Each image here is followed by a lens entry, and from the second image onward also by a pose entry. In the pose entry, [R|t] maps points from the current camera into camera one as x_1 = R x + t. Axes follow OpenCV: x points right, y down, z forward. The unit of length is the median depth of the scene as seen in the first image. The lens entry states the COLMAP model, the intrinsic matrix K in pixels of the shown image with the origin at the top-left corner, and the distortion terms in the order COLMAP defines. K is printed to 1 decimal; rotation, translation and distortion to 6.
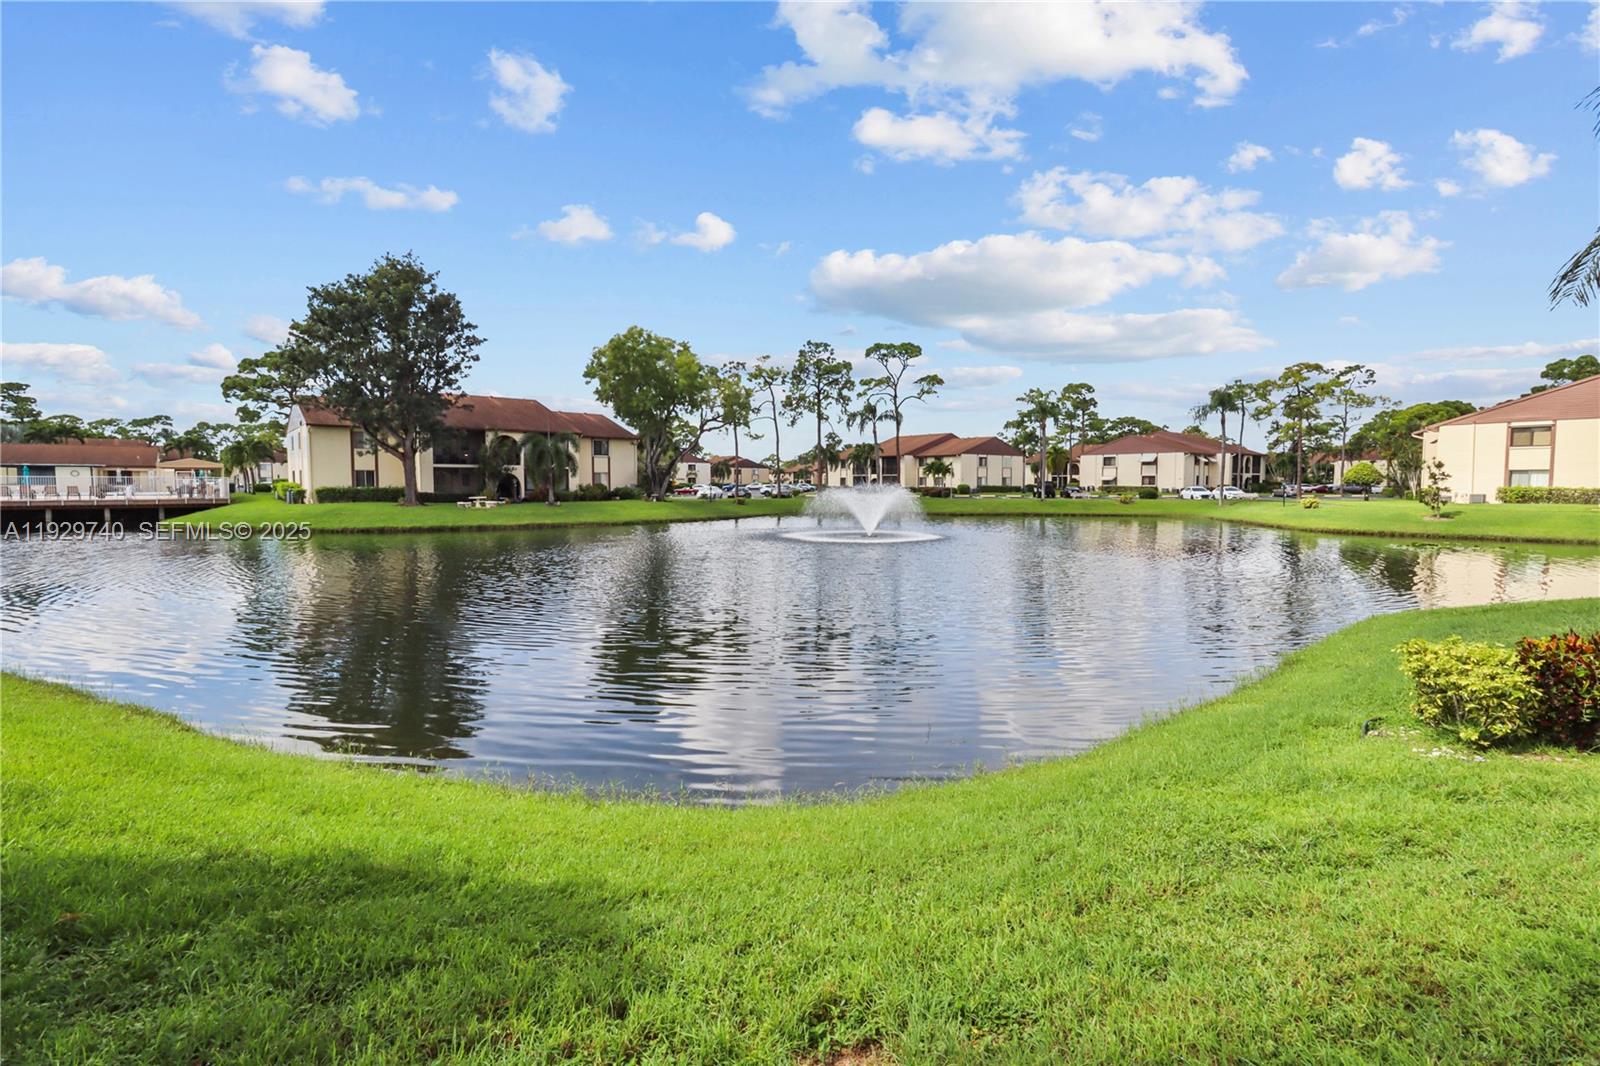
lens RADIAL K [[748.4, 0, 810.1], [0, 748.4, 512.1], [0, 0, 1]] dist [0.008954, -0.000414]
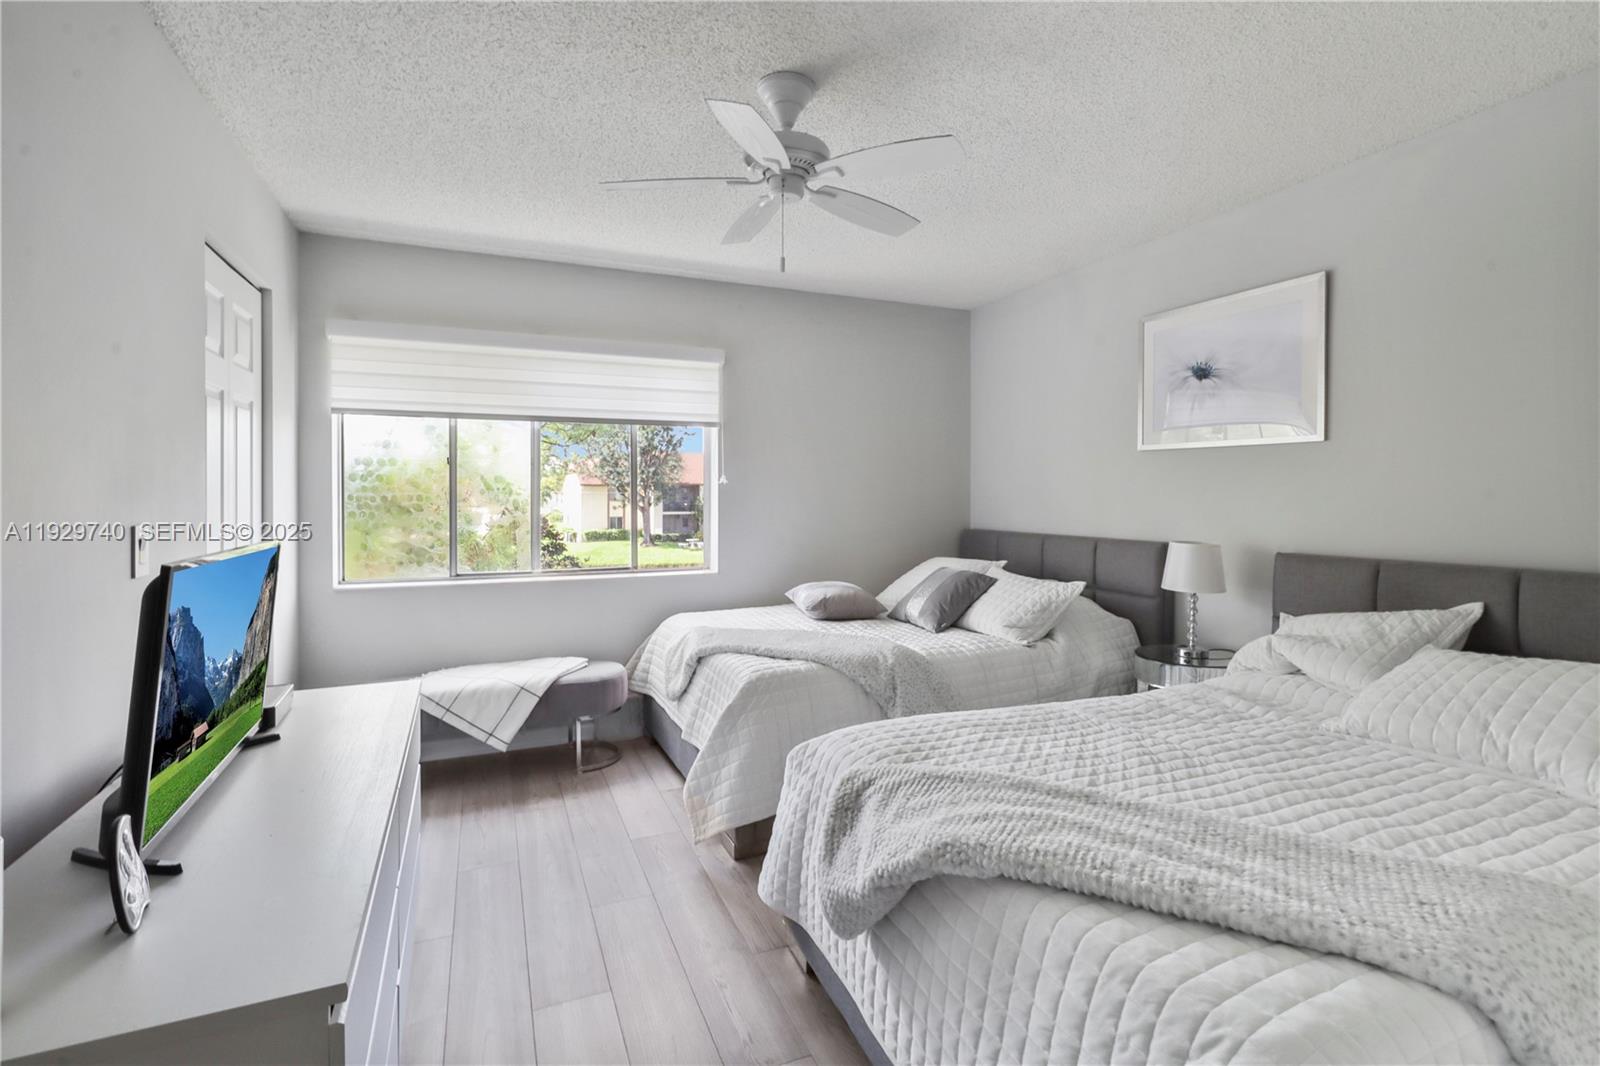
lens RADIAL K [[748.4, 0, 805.2], [0, 748.4, 499.0], [0, 0, 1]] dist [0.008954, -0.000414]
pose [[0.960400, -0.001357, -0.278623, 0.101132], [-0.012326, 0.998802, -0.047351, -0.027638], [0.278354, 0.048910, 0.959233, -0.186476]]
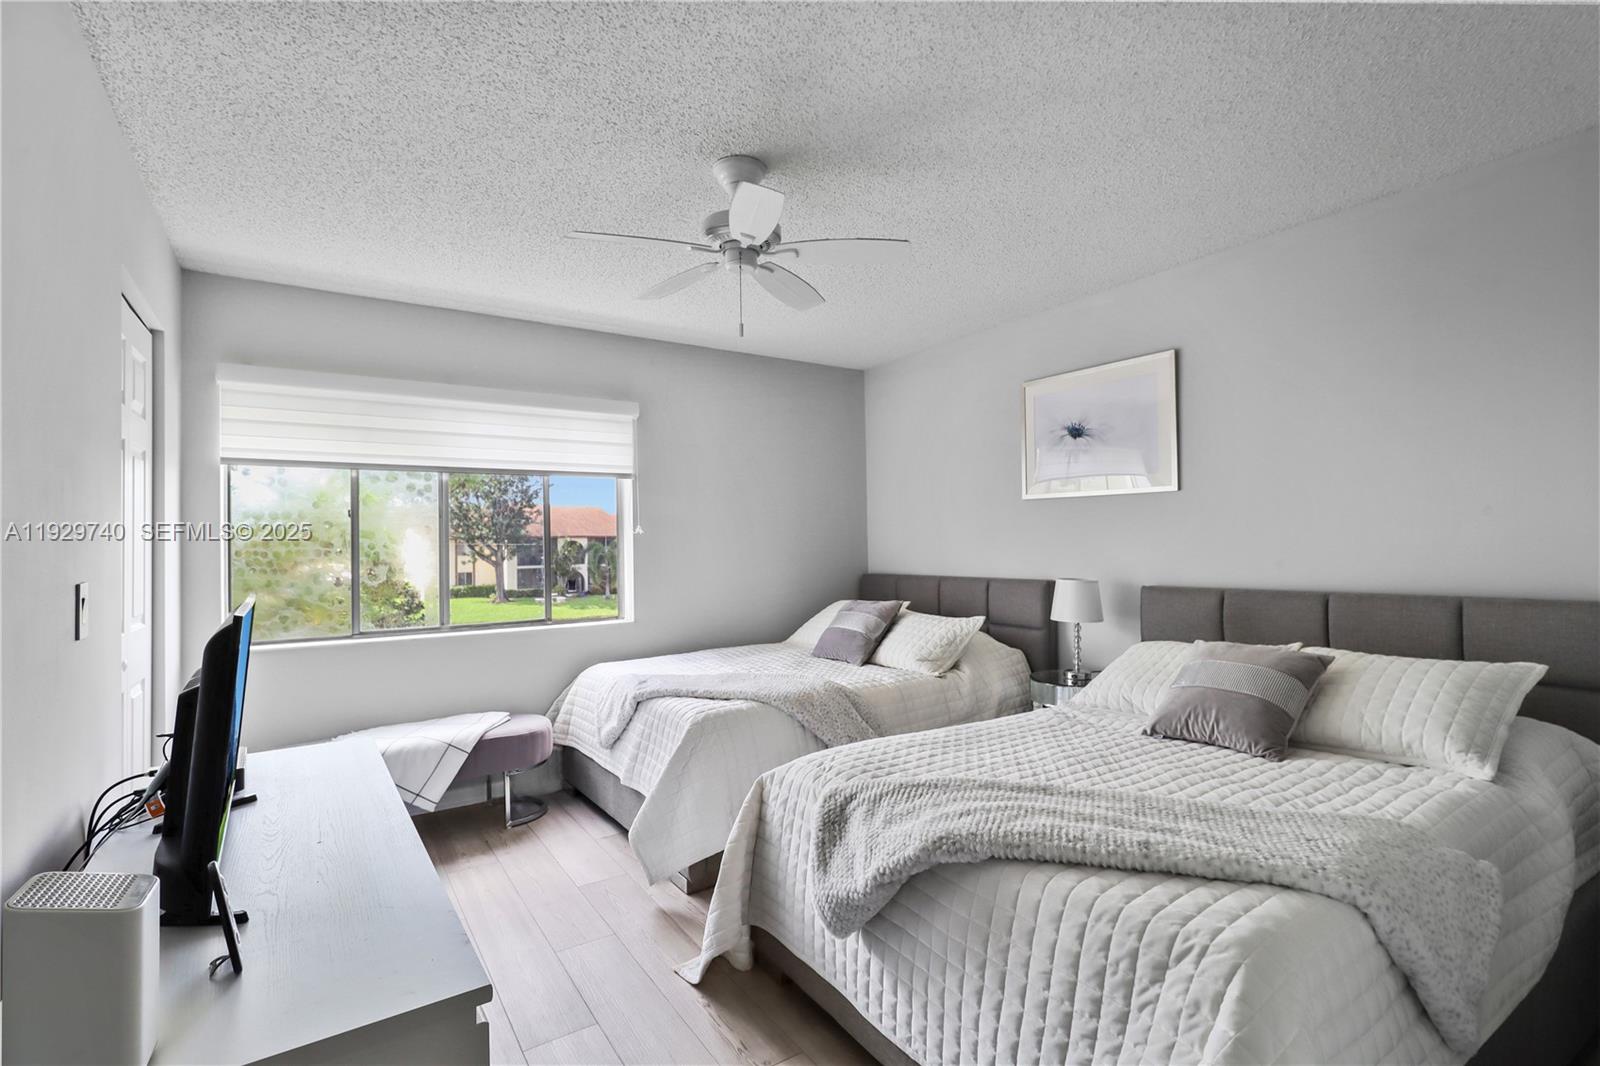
lens RADIAL K [[748.4, 0, 802.0], [0, 748.4, 527.6], [0, 0, 1]] dist [0.008954, -0.000414]
pose [[0.994896, -0.020623, -0.098773, 0.093689], [0.013126, 0.997025, -0.075953, -0.026996], [0.100046, 0.074269, 0.992207, -0.193586]]
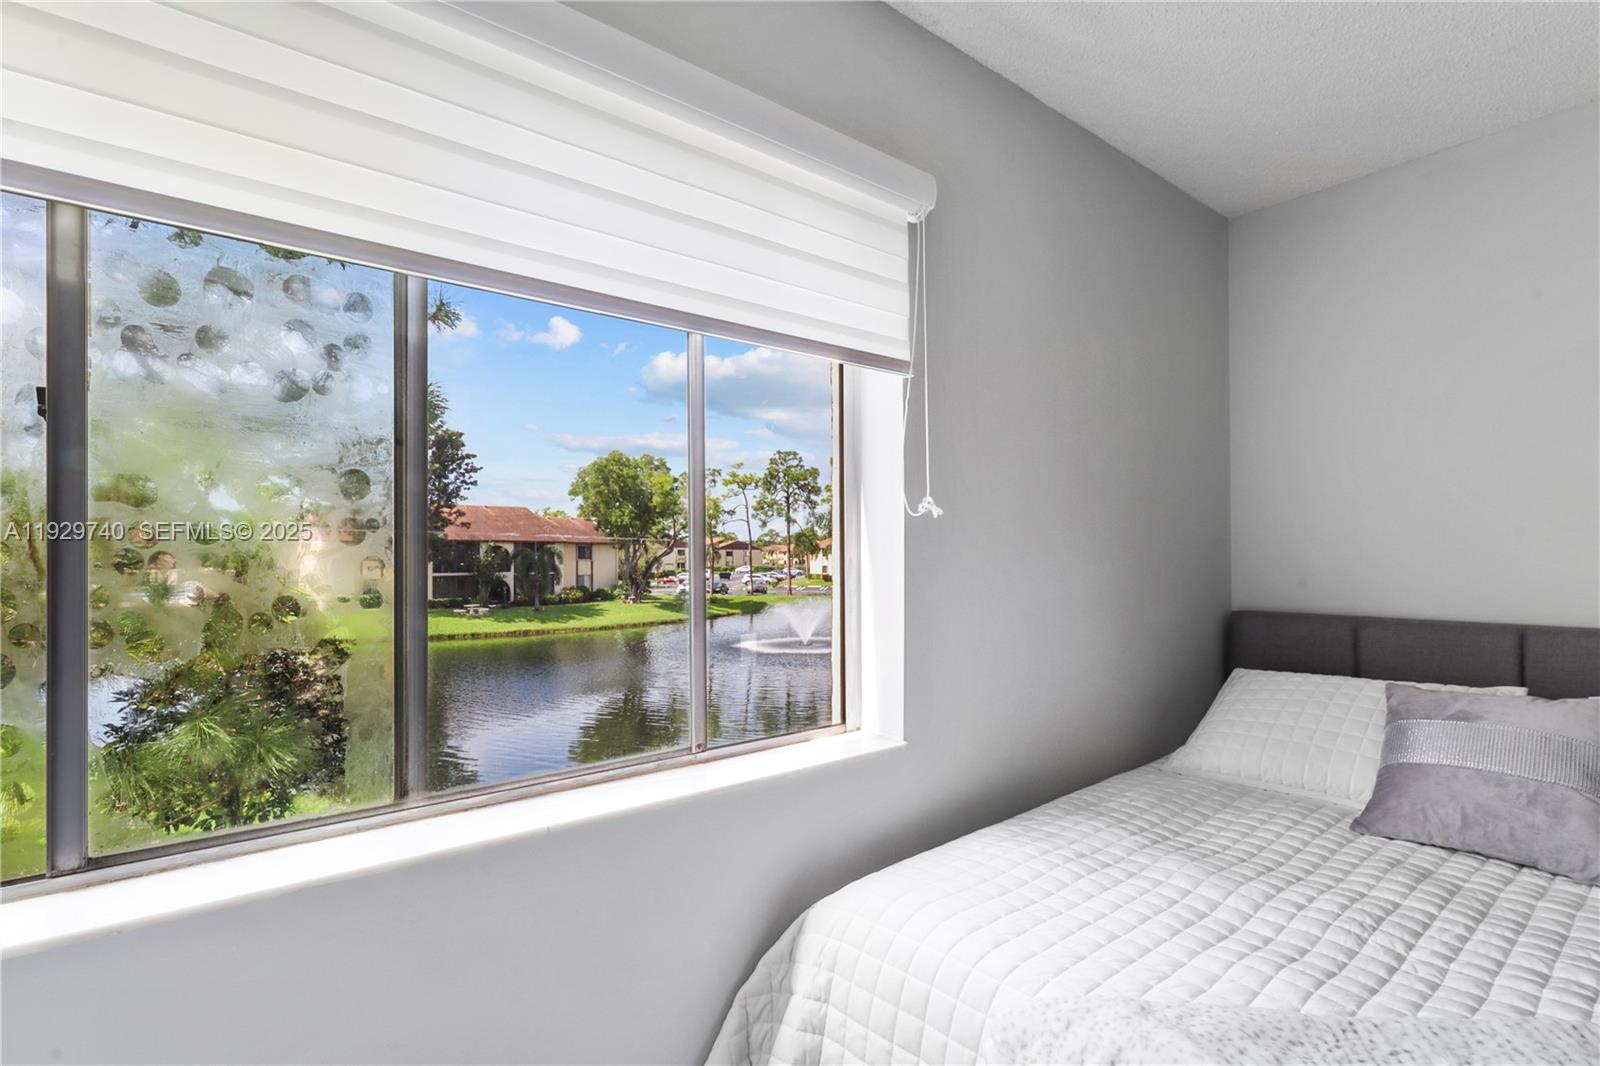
lens RADIAL K [[748.4, 0, 806.5], [0, 748.4, 540.3], [0, 0, 1]] dist [0.008954, -0.000414]
pose [[0.999968, -0.002857, 0.007425, 0.047002], [0.003381, 0.997434, -0.071518, -0.030846], [-0.007201, 0.071541, 0.997412, -0.122021]]
